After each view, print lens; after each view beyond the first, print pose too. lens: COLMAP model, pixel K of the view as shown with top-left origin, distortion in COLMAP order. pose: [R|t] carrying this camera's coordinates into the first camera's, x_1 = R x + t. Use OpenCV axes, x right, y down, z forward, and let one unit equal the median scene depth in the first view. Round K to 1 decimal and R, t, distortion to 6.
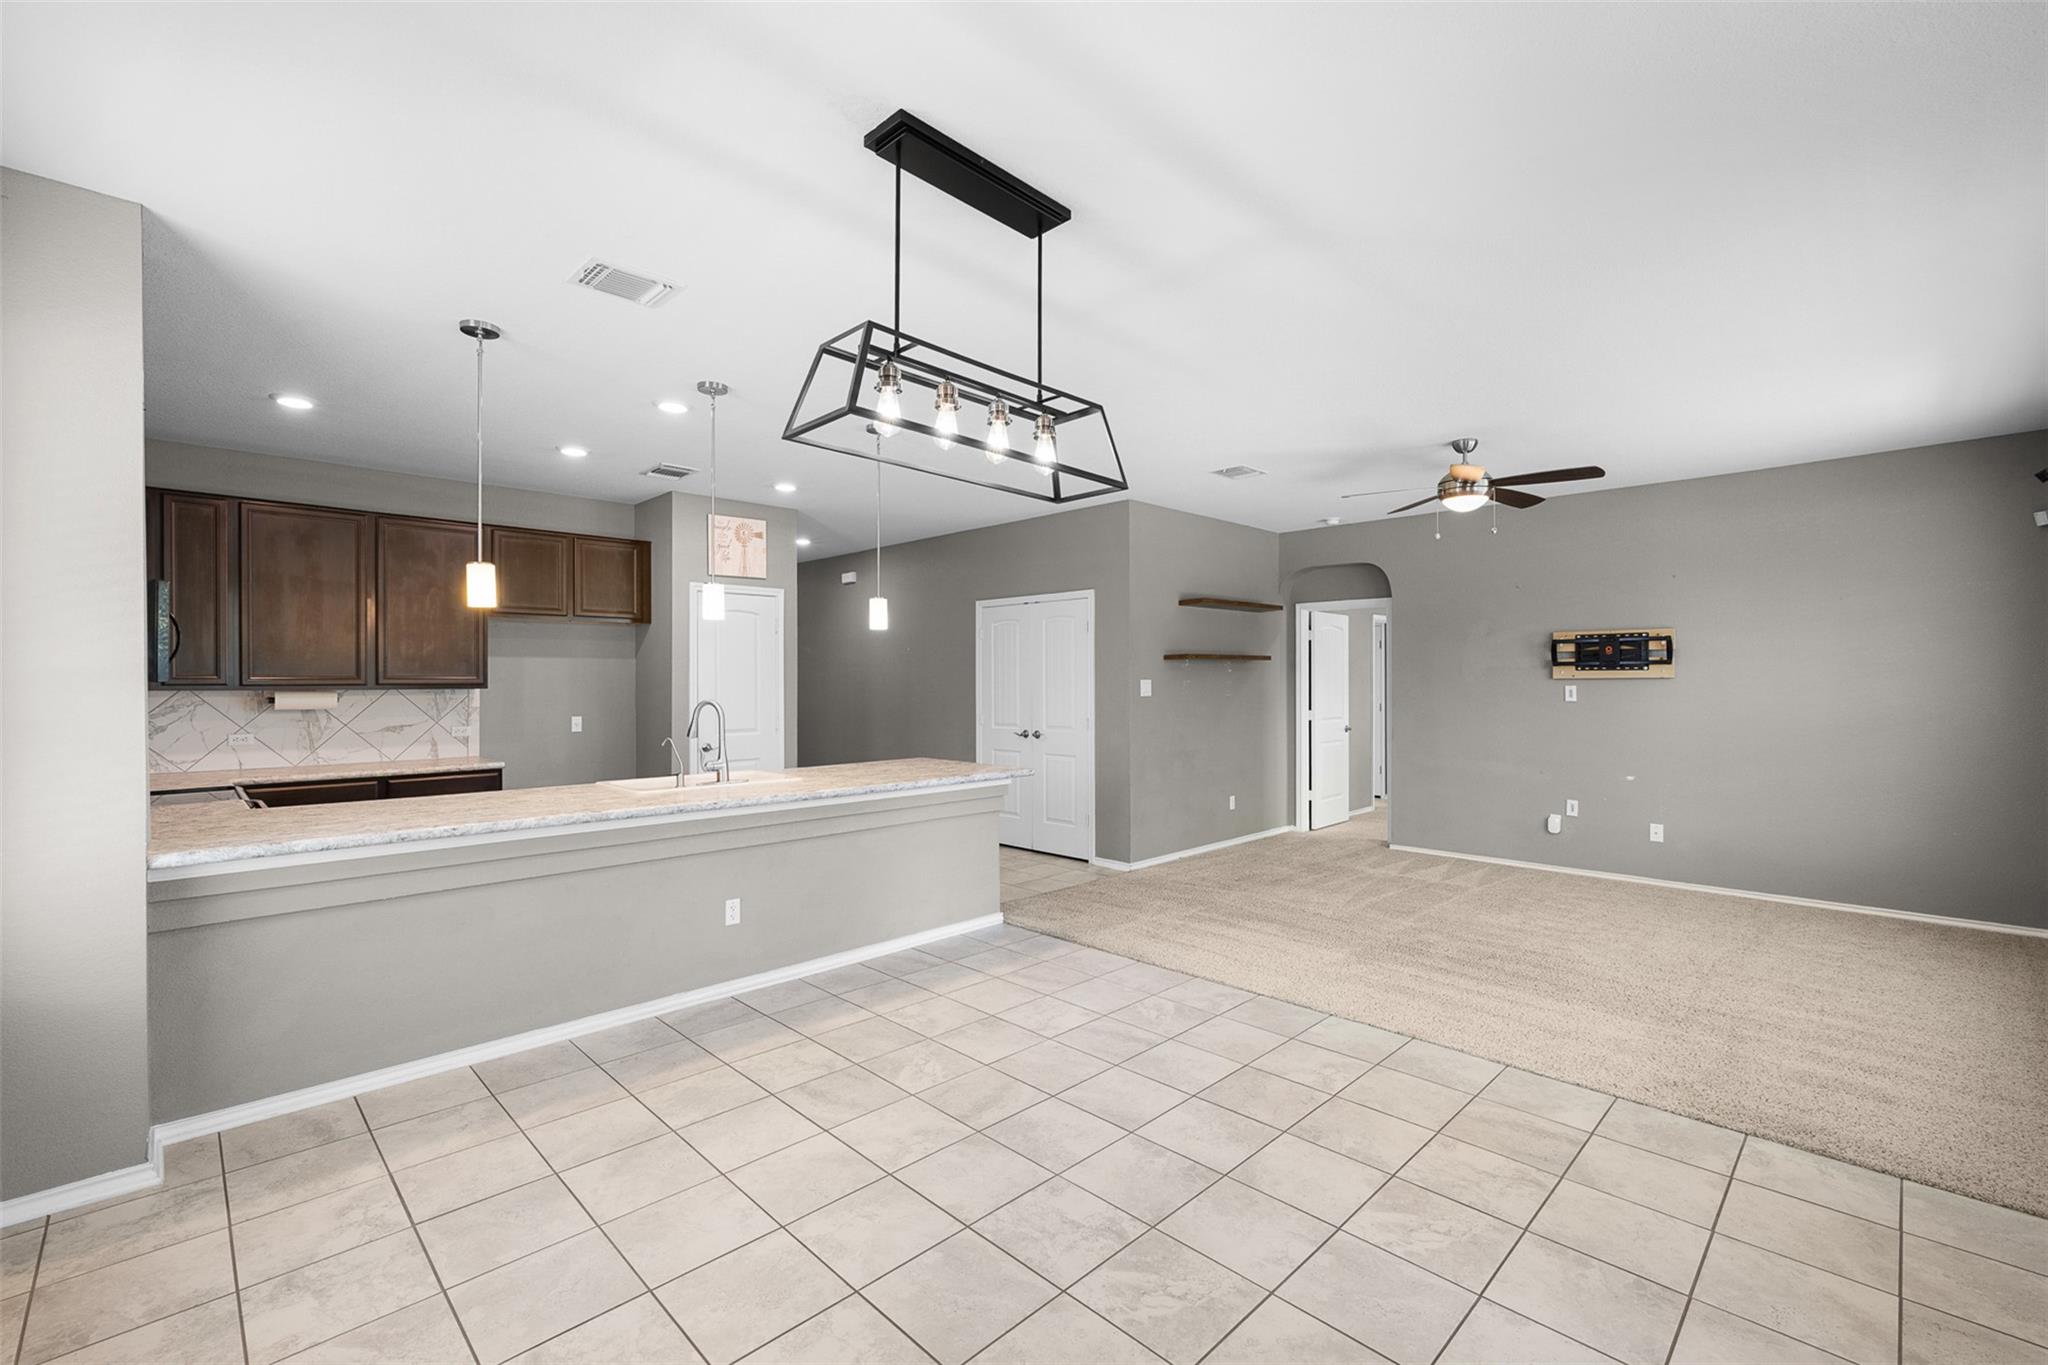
lens RADIAL K [[871.0, 0, 1024.0], [0, 871.0, 682.5], [0, 0, 1]] dist [-0.000697, -0.000118]
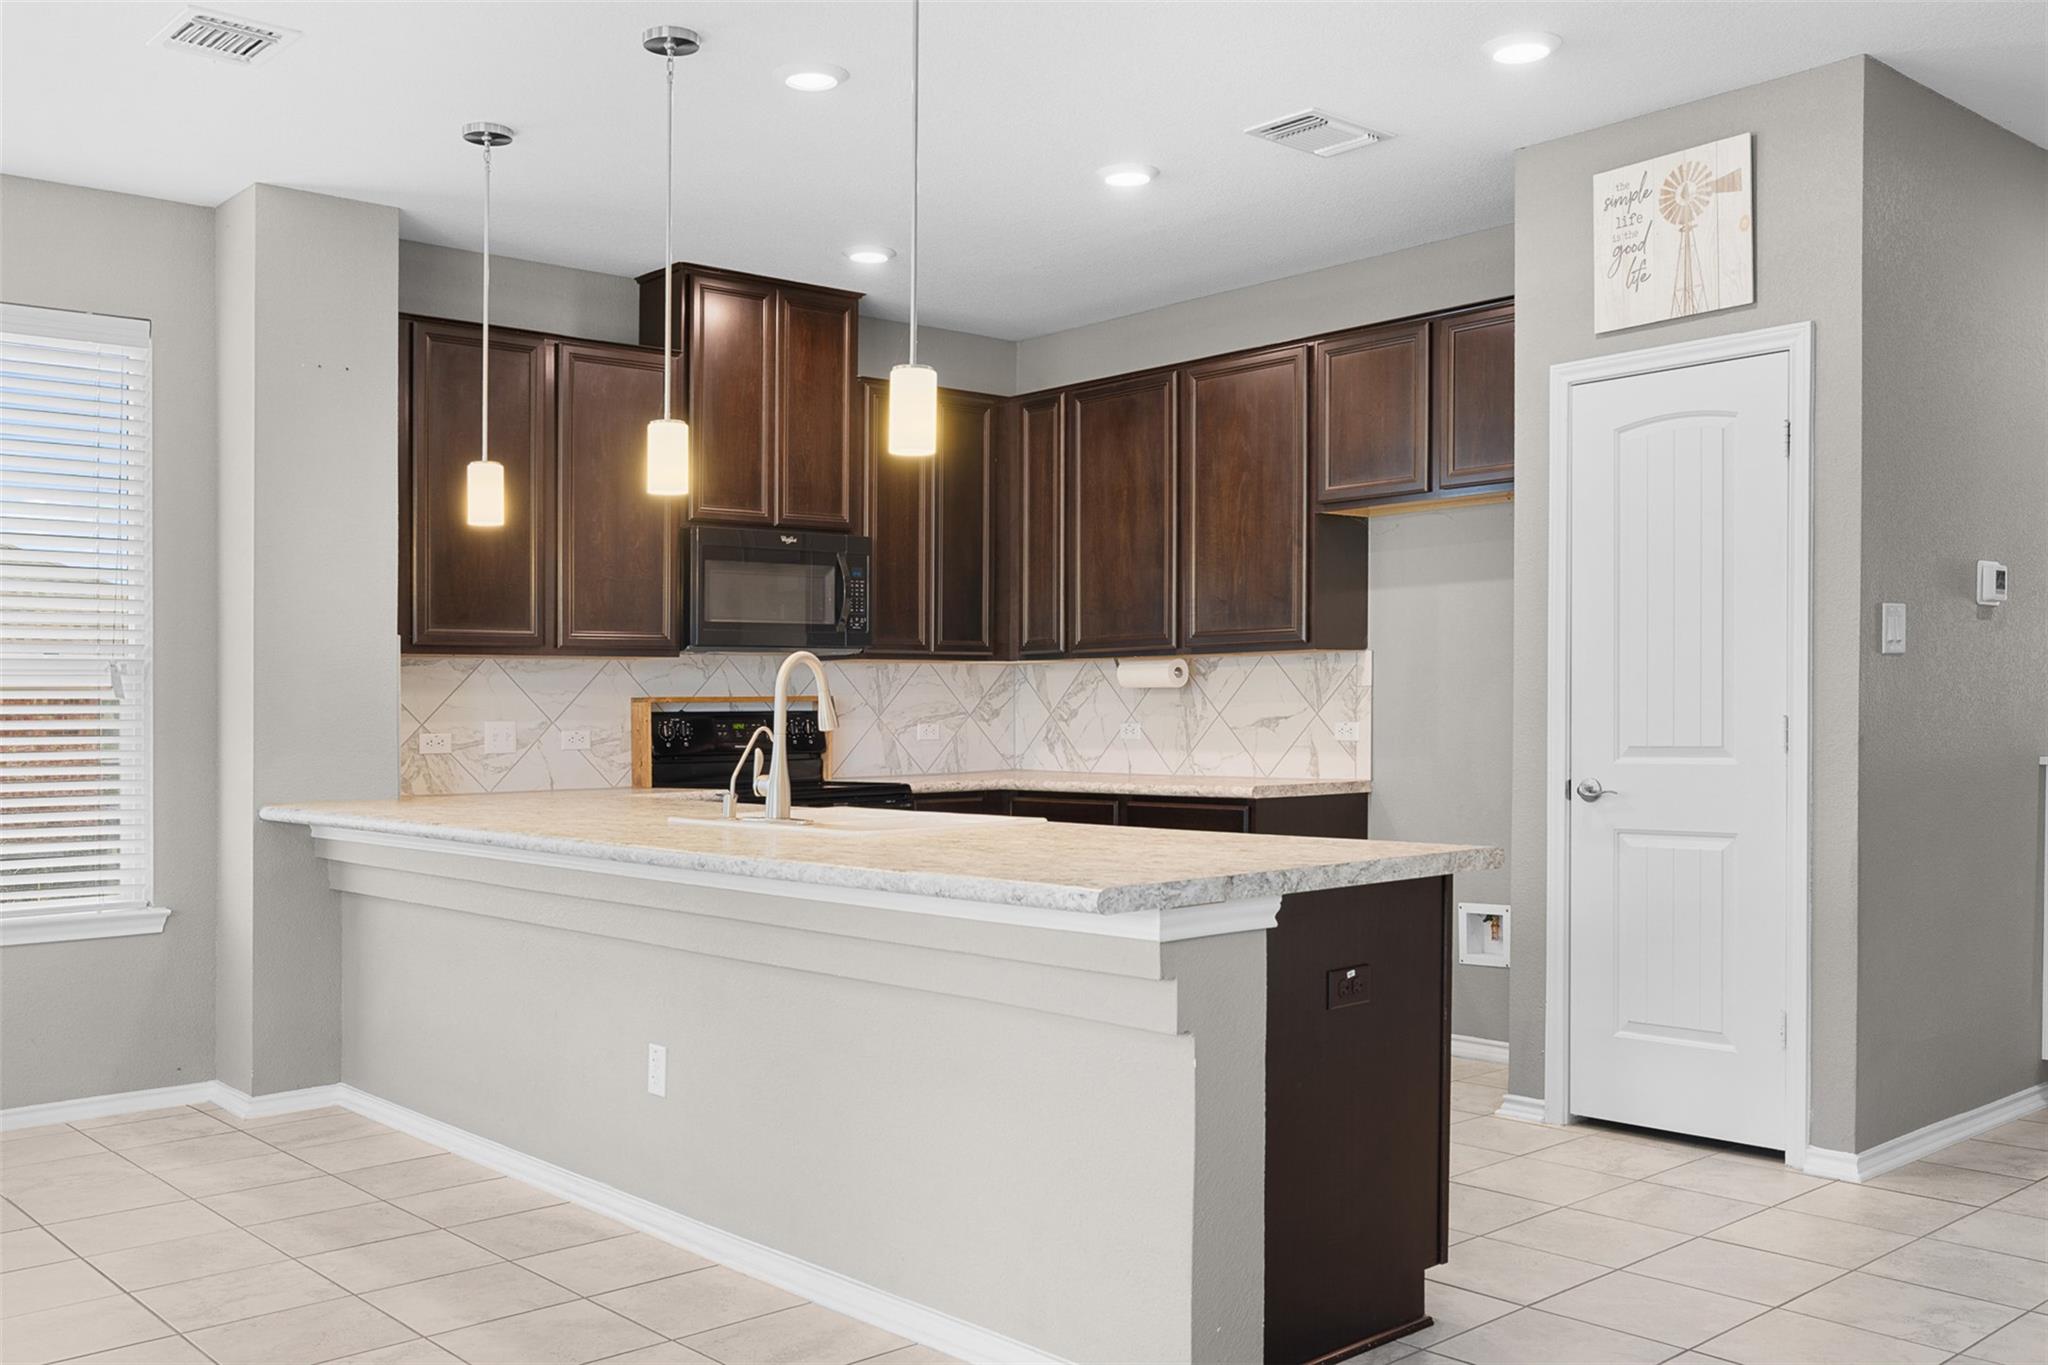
lens RADIAL K [[1822.4, 0, 1024.0], [0, 1822.4, 682.5], [0, 0, 1]] dist [0.007434, -0.002164]
pose [[-0.051933, -0.010244, -0.998598, 0.504371], [0.011414, 0.999876, -0.010851, 0.037864], [0.998585, -0.011962, -0.051810, 0.899249]]
